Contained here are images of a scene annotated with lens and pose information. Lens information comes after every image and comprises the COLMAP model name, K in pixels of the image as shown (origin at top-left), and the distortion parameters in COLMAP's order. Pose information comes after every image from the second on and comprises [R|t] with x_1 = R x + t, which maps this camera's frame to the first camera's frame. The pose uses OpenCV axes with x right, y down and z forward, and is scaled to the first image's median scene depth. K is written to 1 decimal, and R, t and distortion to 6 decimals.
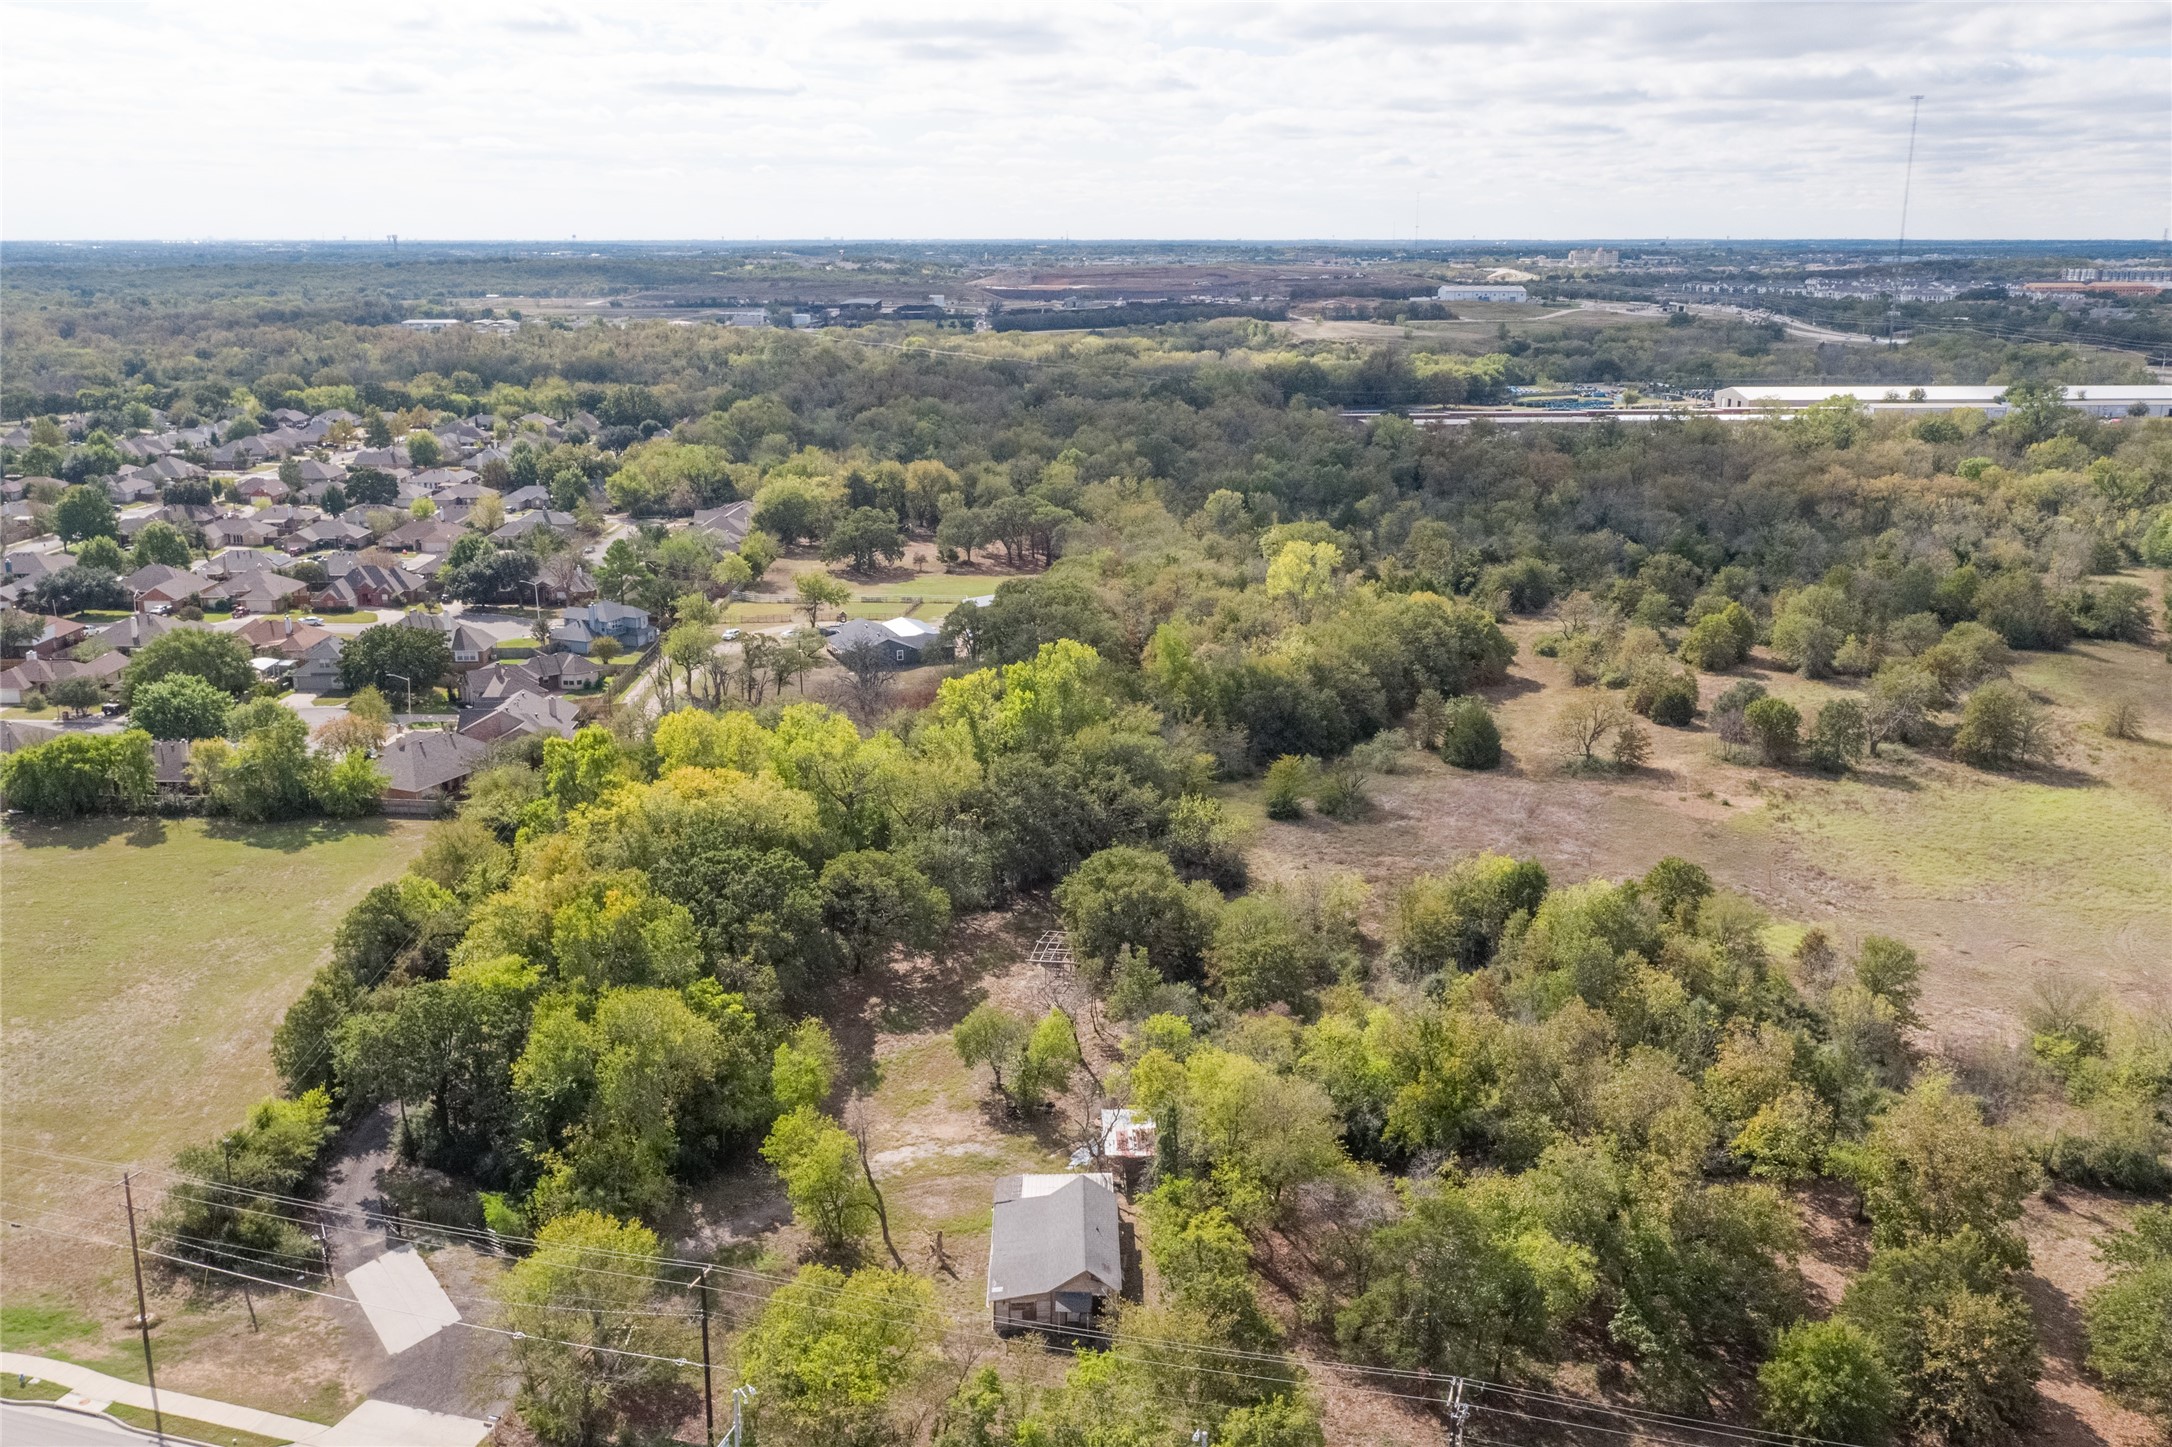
lens RADIAL K [[1877.0, 0, 1086.0], [0, 1877.0, 723.5], [0, 0, 1]] dist [0.001084, 0.015460]
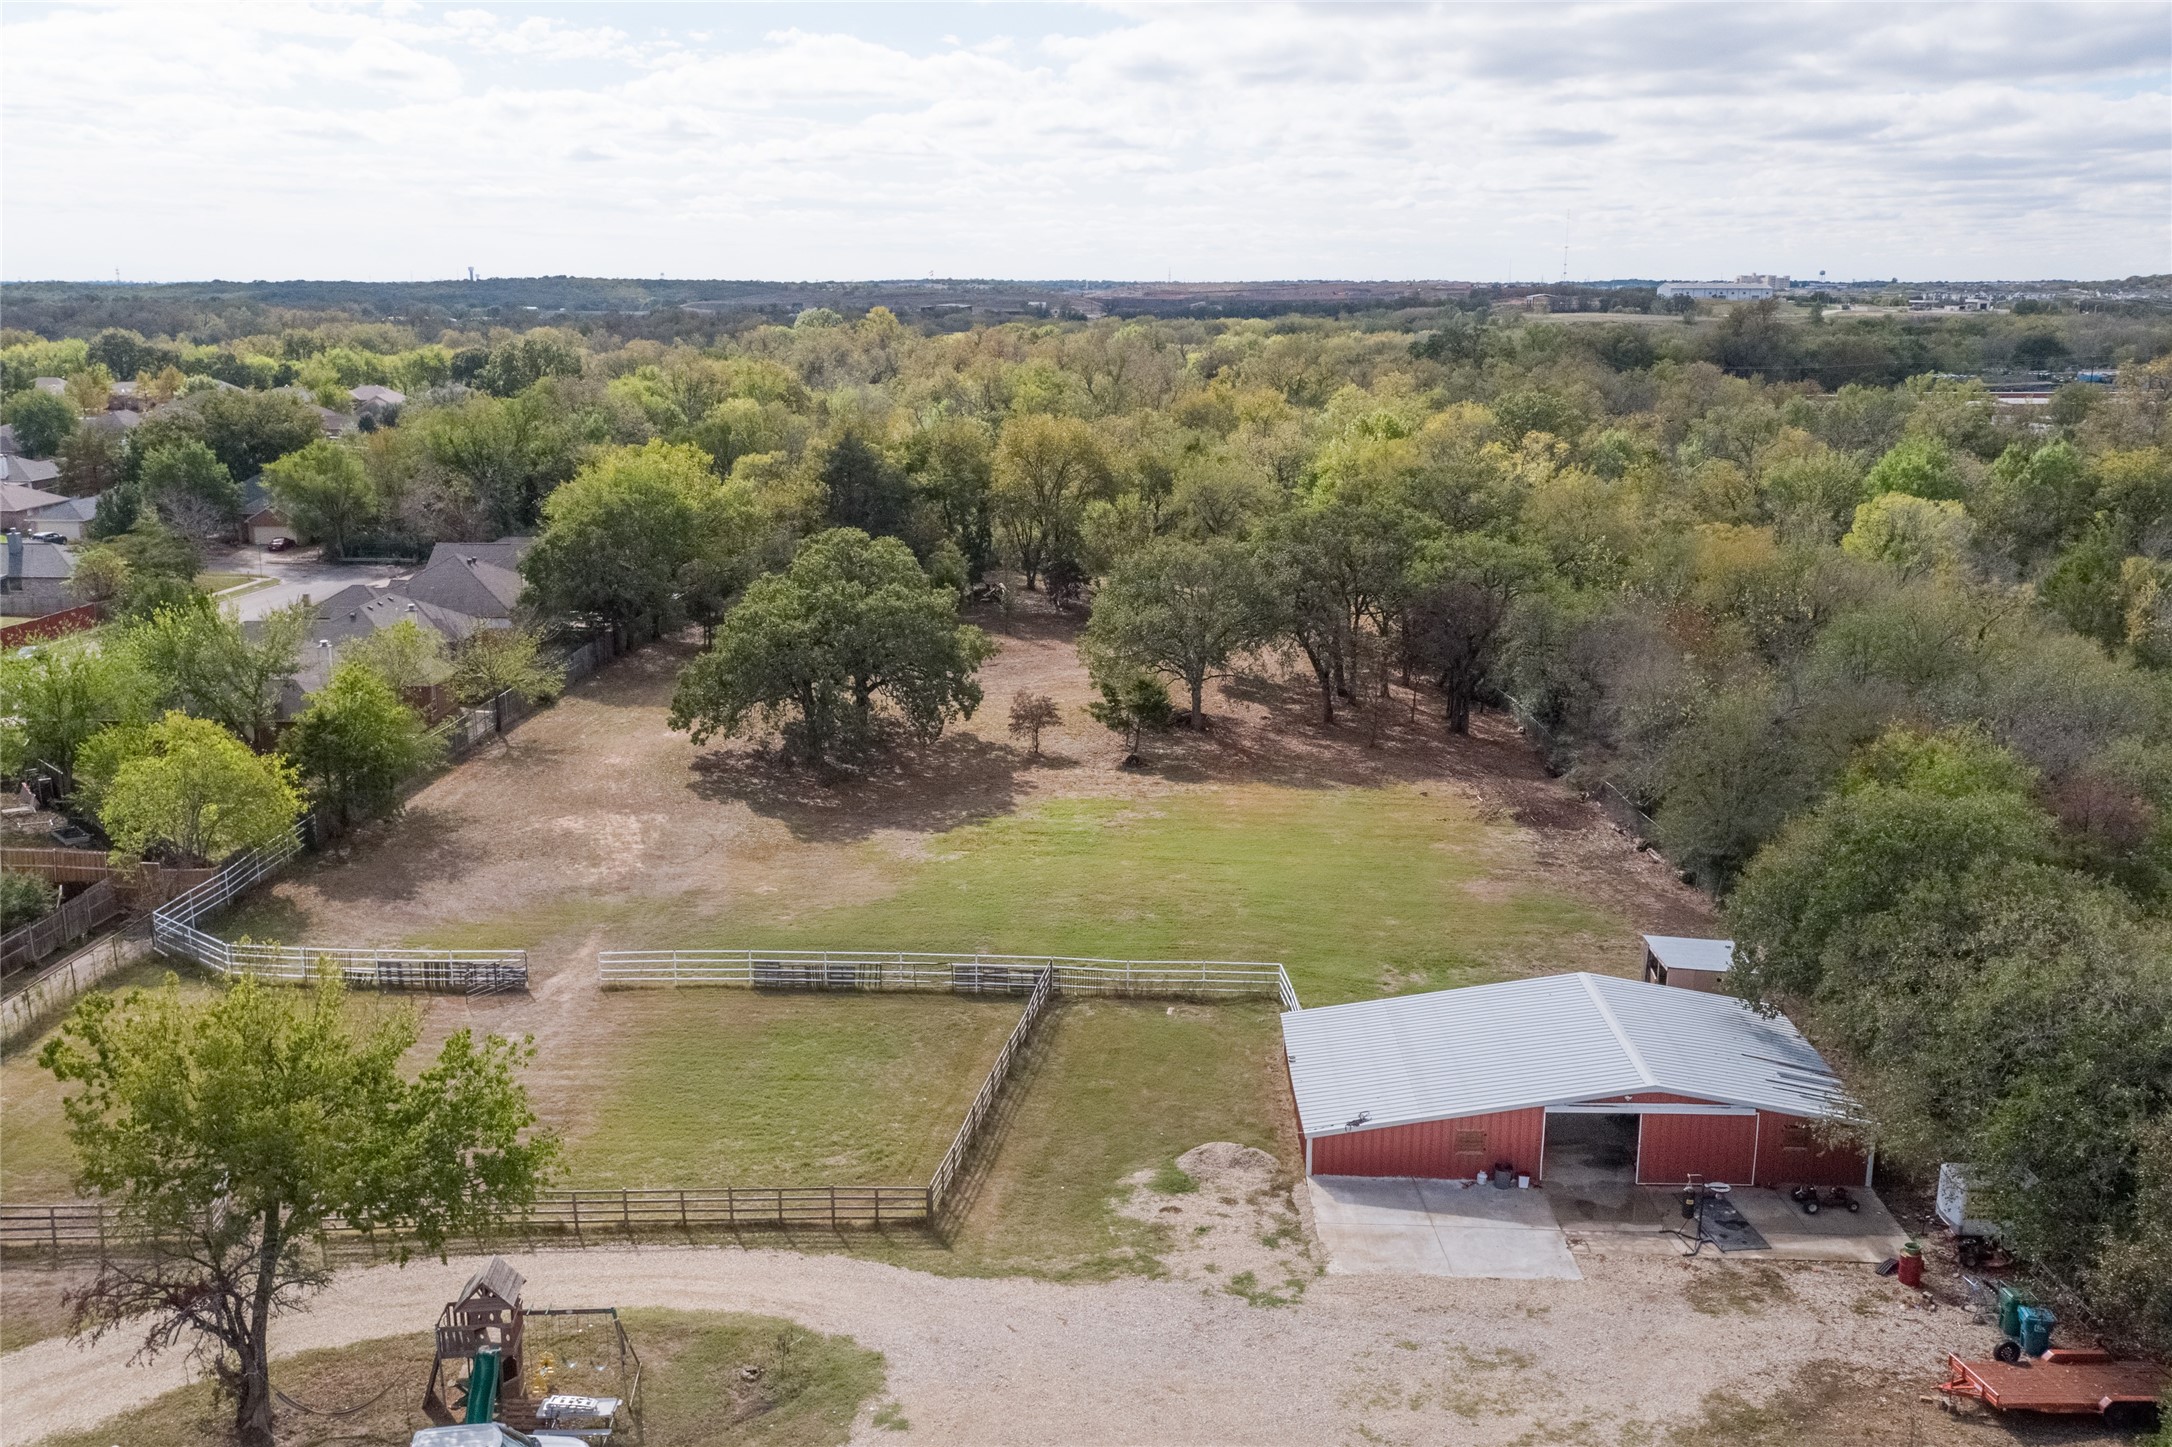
lens RADIAL K [[1874.9, 0, 1115.4], [0, 1874.9, 721.9], [0, 0, 1]] dist [0.004887, 0.010685]
pose [[0.999447, 0.008963, -0.032031, -0.076659], [-0.009818, 0.999597, -0.026651, -0.089935], [0.031780, 0.026951, 0.999131, 0.818484]]
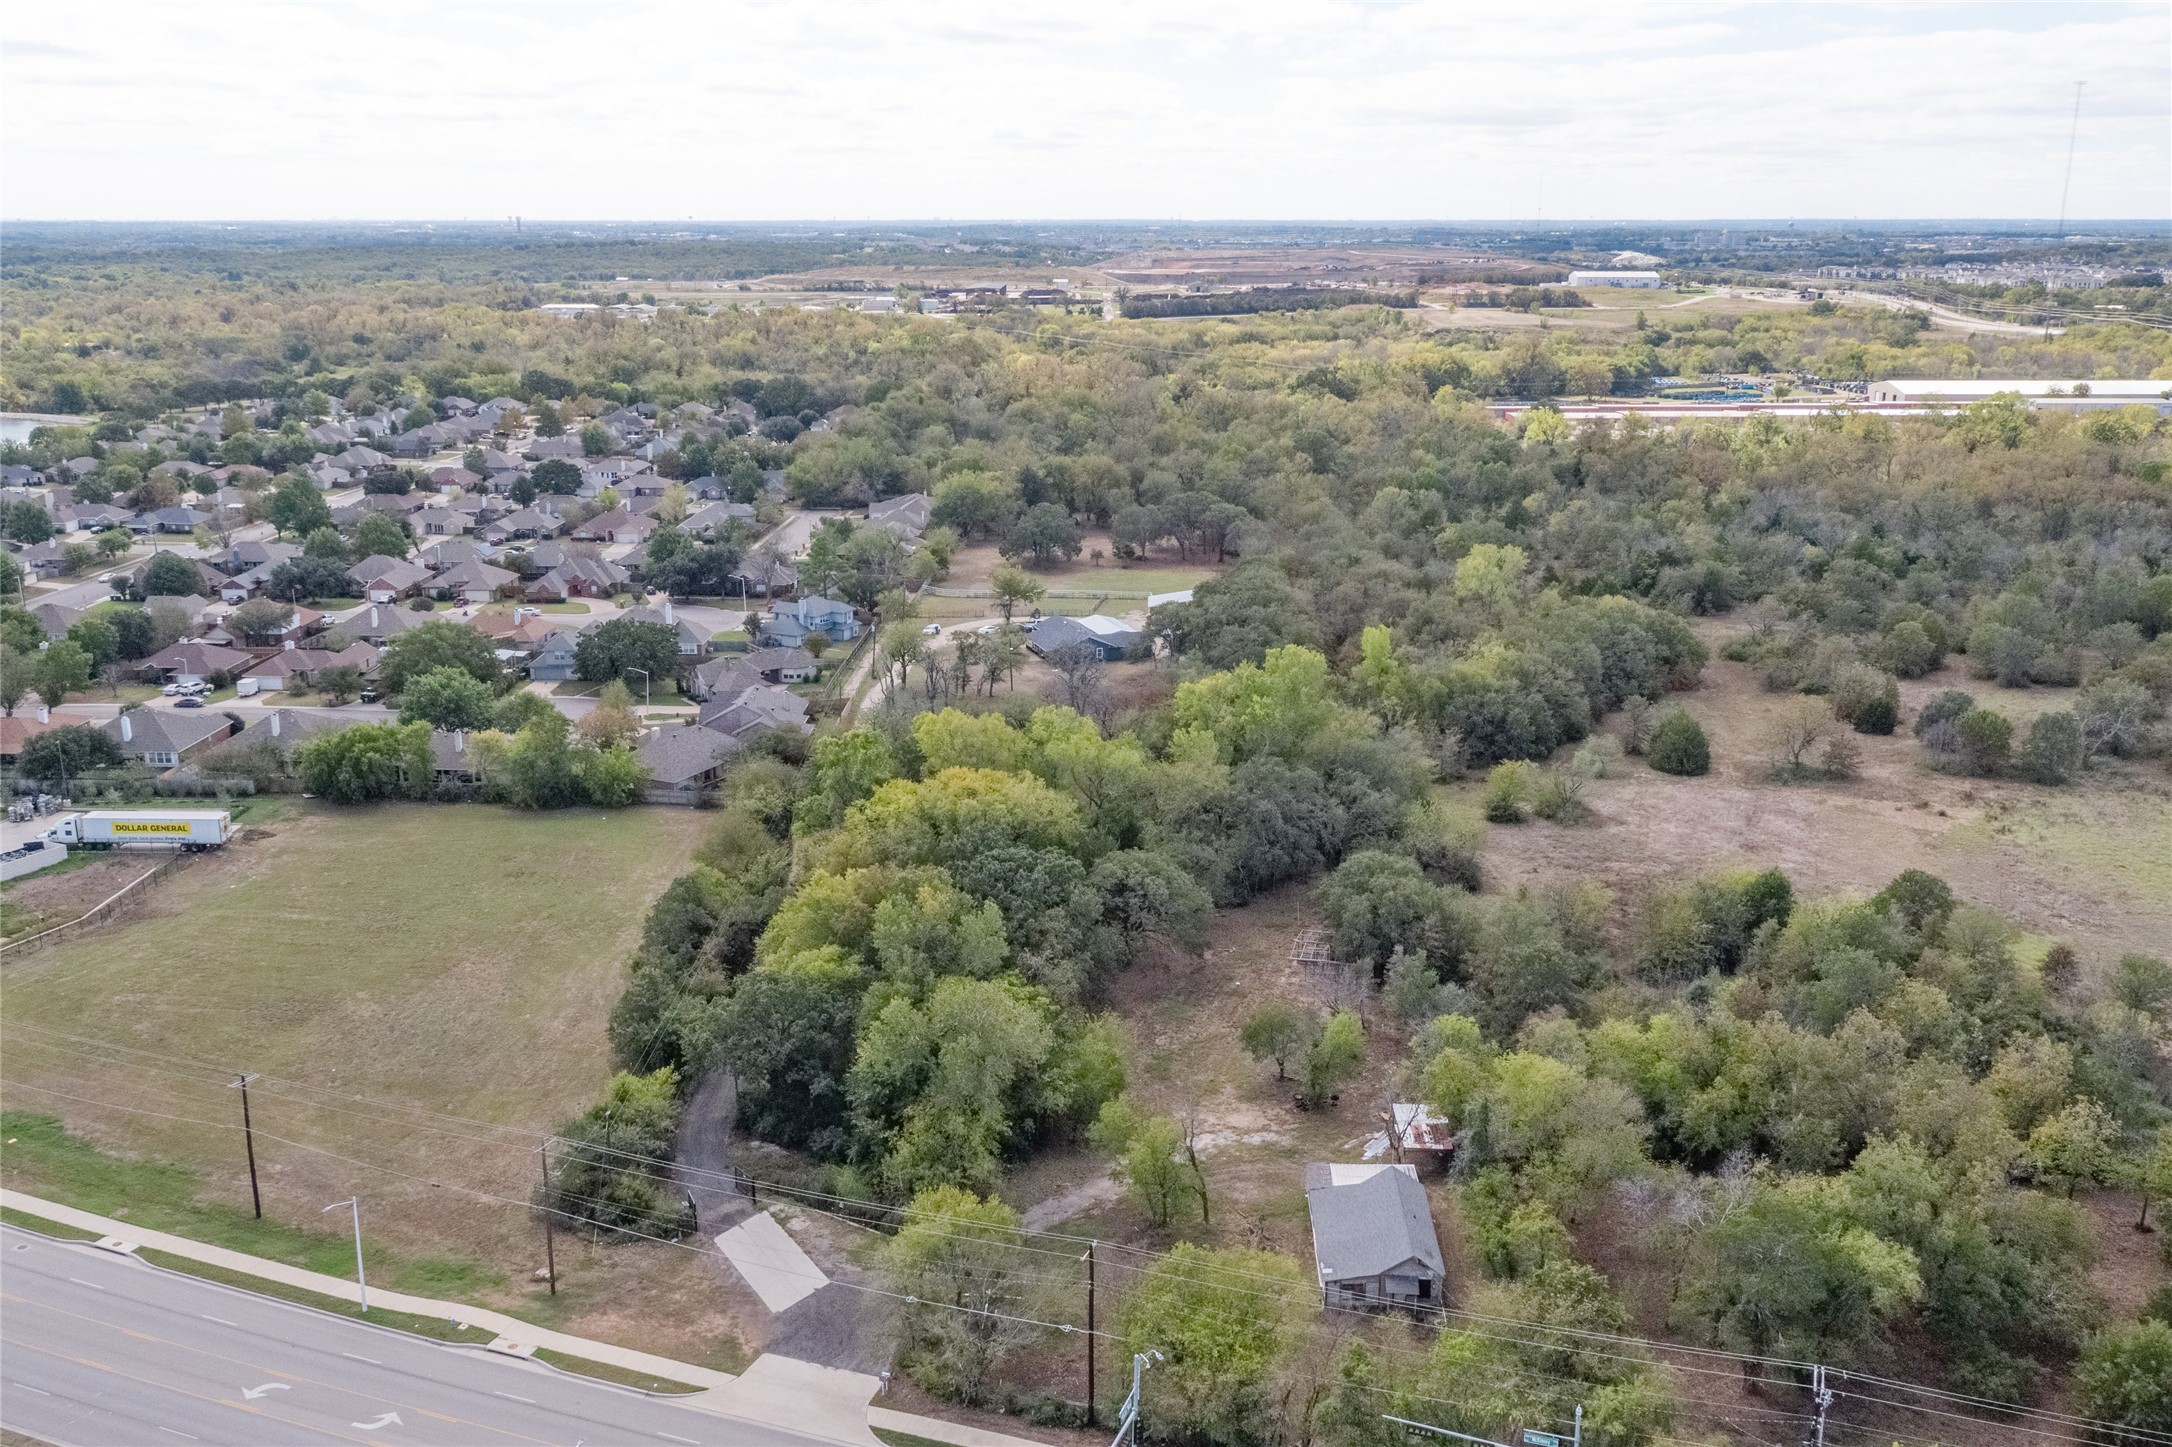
lens RADIAL K [[1877.0, 0, 1086.0], [0, 1877.0, 723.5], [0, 0, 1]] dist [0.001084, 0.015460]
pose [[0.998437, 0.014072, -0.054082, -0.043274], [-0.013521, 0.999853, 0.010540, -0.007017], [0.054222, -0.009793, 0.998481, -0.025747]]
